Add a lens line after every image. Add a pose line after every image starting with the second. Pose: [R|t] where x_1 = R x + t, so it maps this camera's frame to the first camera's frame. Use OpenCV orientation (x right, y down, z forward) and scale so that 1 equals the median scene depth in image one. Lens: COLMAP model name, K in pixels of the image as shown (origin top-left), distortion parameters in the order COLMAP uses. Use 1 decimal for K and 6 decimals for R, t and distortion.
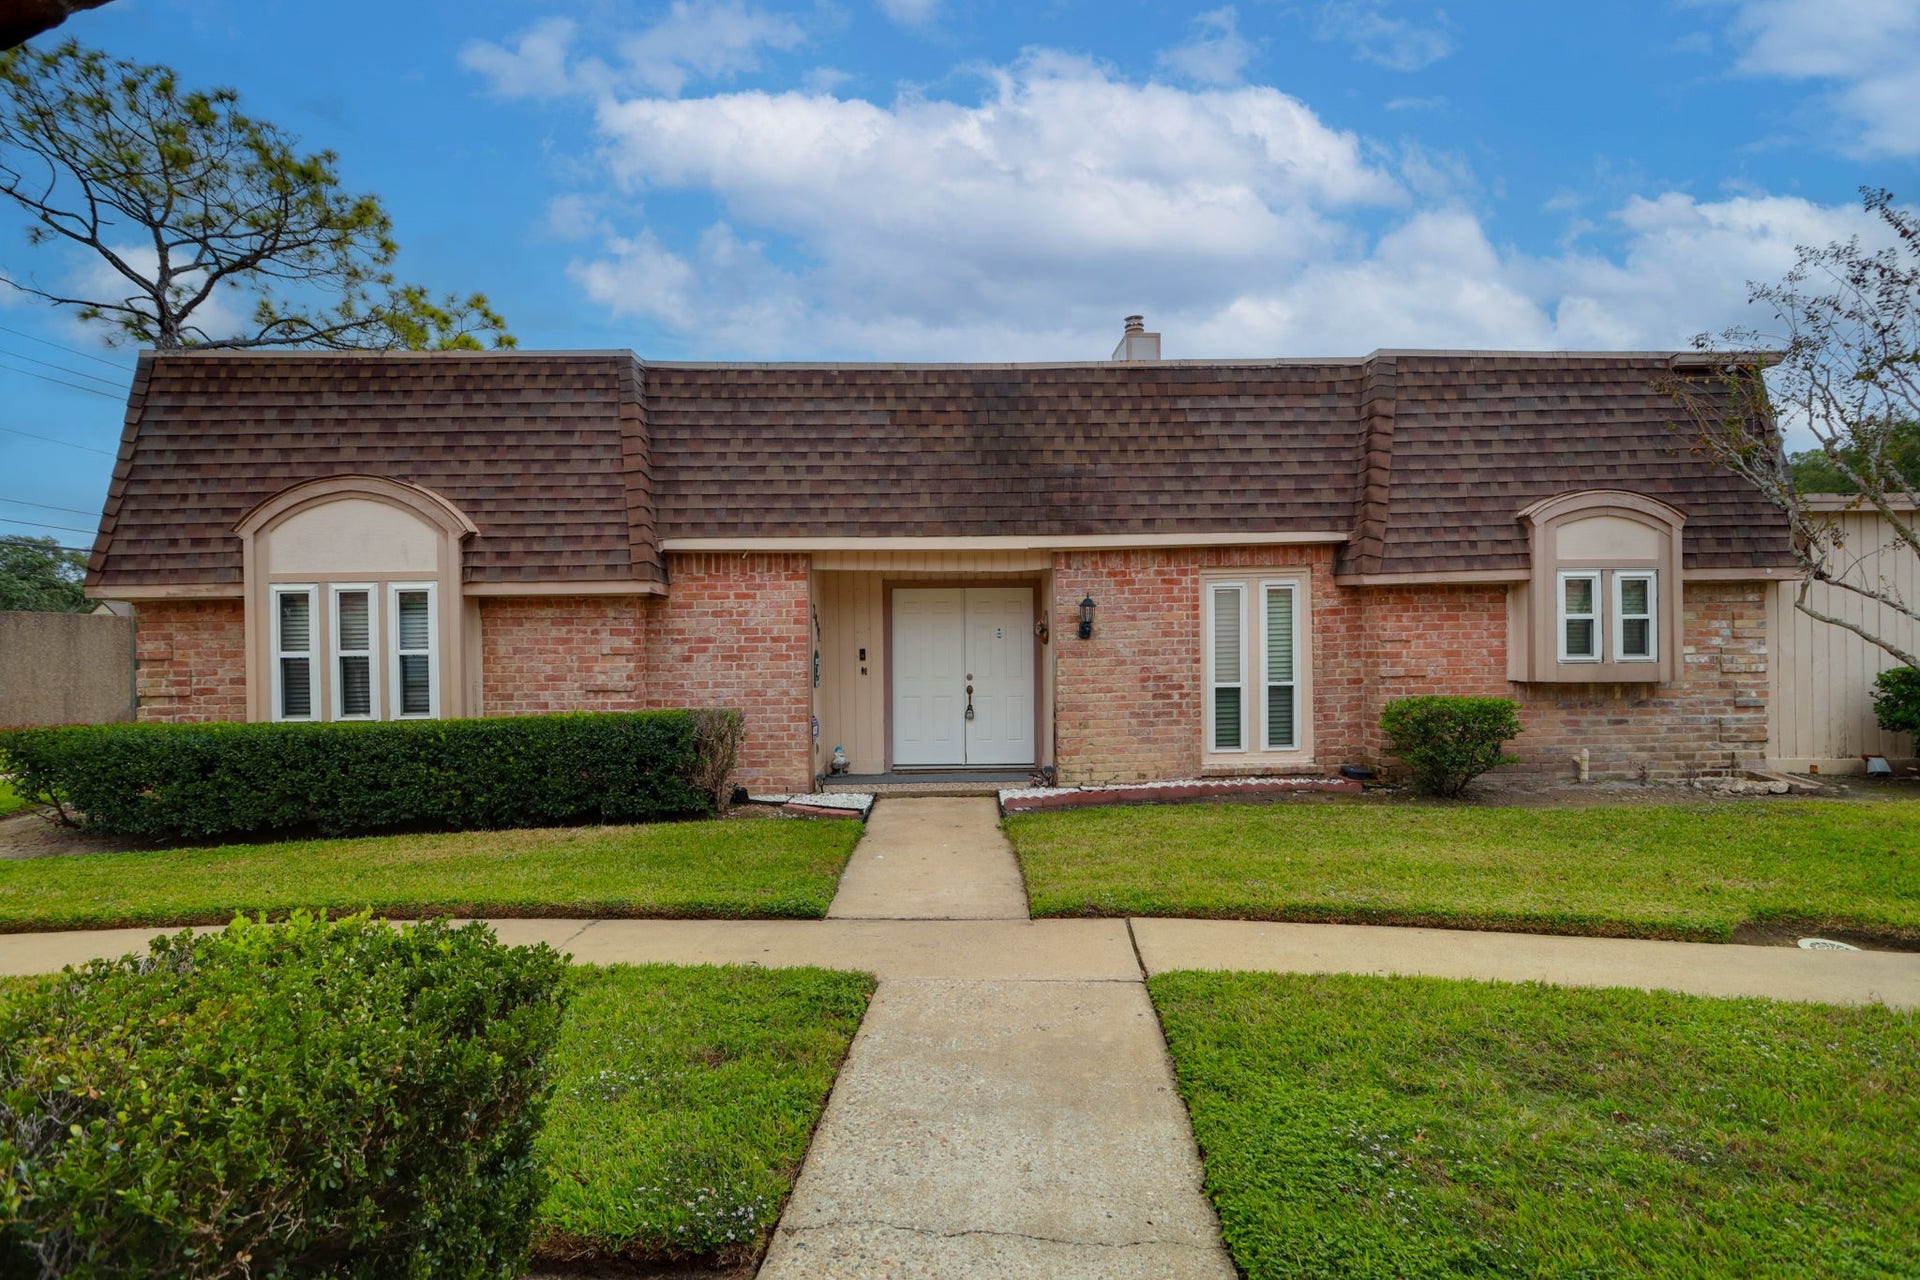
lens RADIAL K [[907.8, 0, 948.4], [0, 907.8, 646.5], [0, 0, 1]] dist [-0.001145, 0.000167]
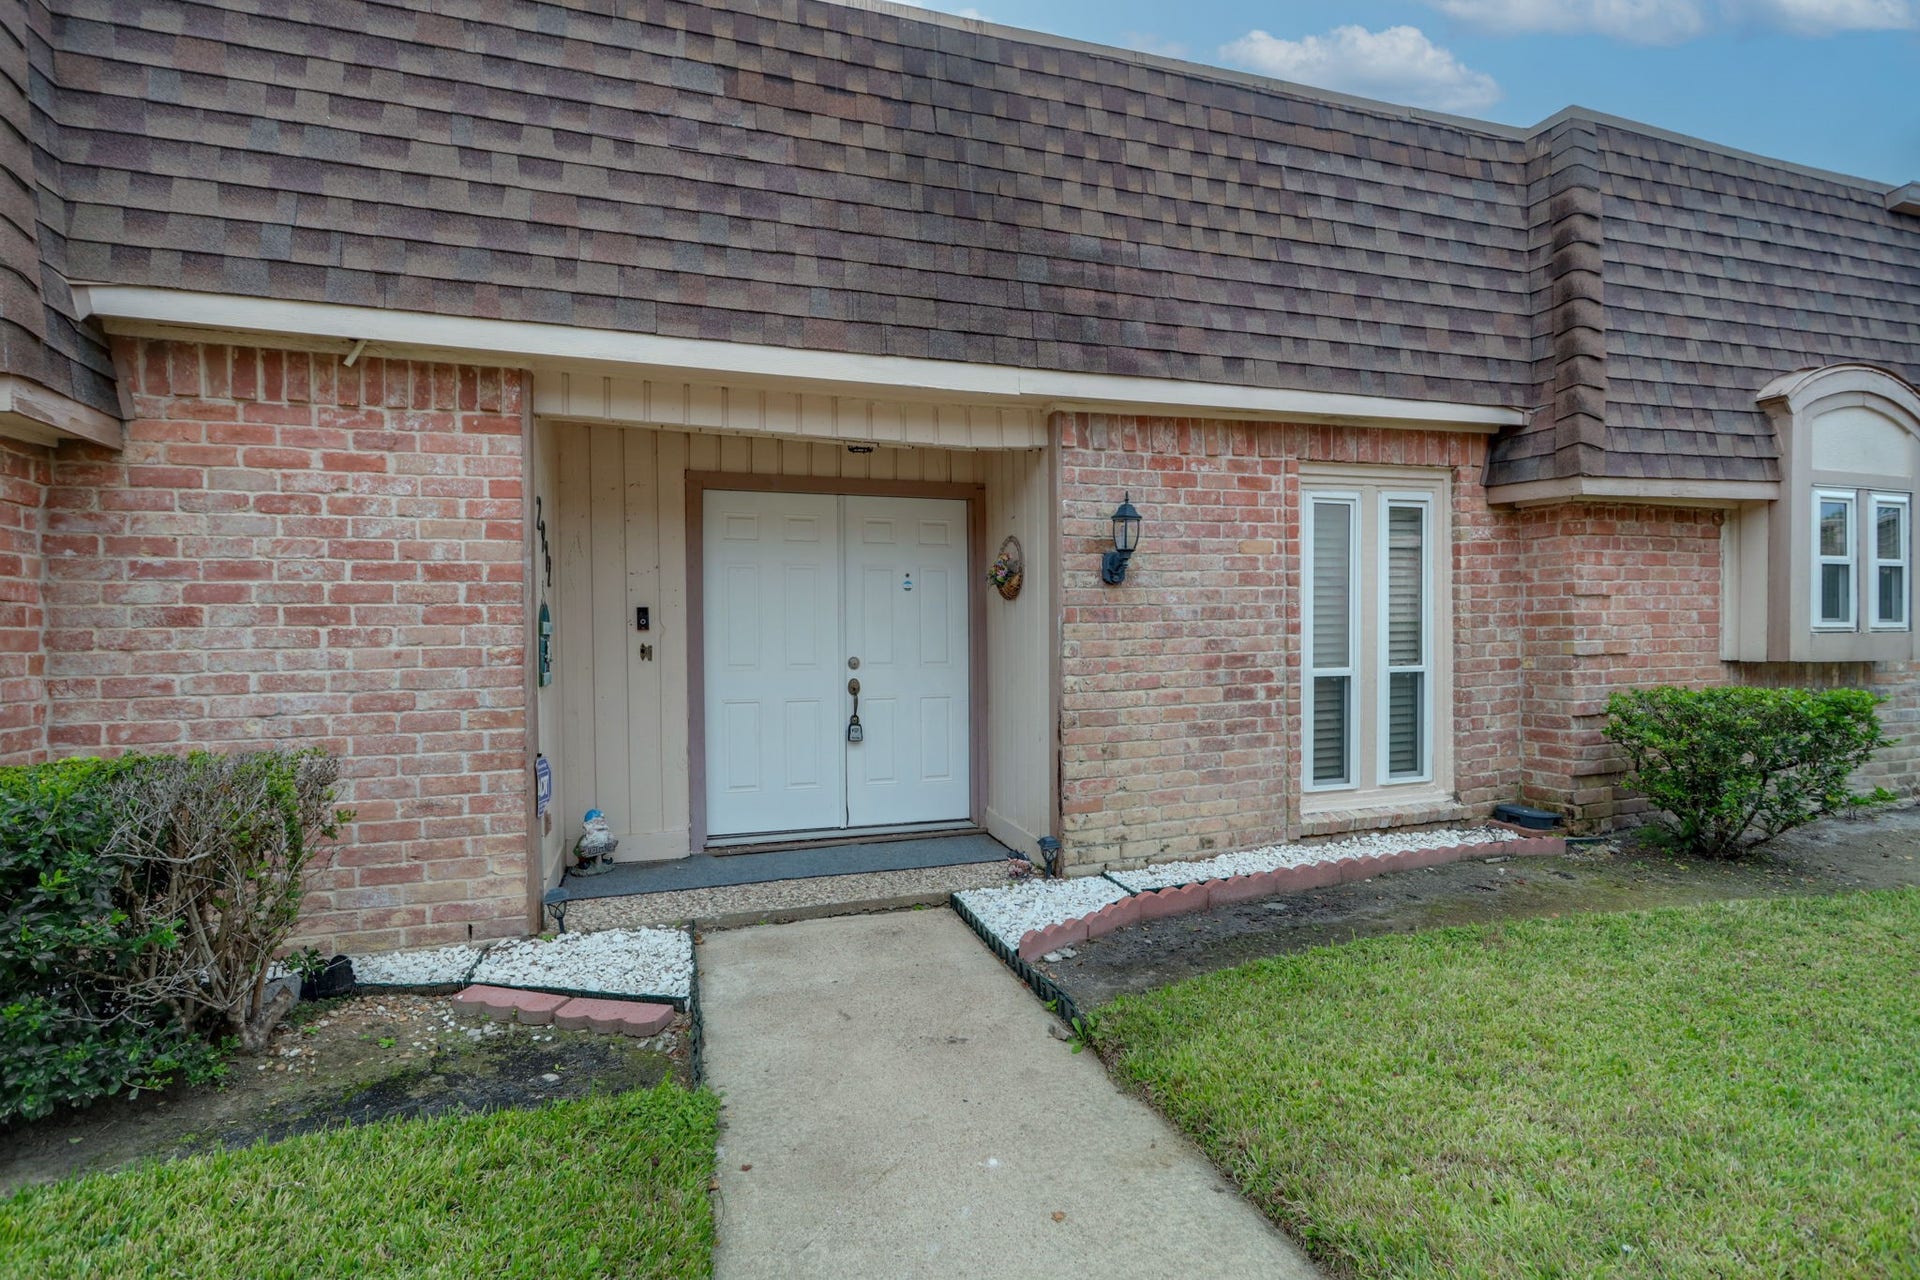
lens RADIAL K [[907.8, 0, 948.4], [0, 907.8, 646.5], [0, 0, 1]] dist [-0.001145, 0.000167]
pose [[0.956251, -0.001514, 0.292543, -0.089520], [-0.000628, 0.999974, 0.007230, 0.022817], [-0.292546, -0.007097, 0.956225, 0.537176]]
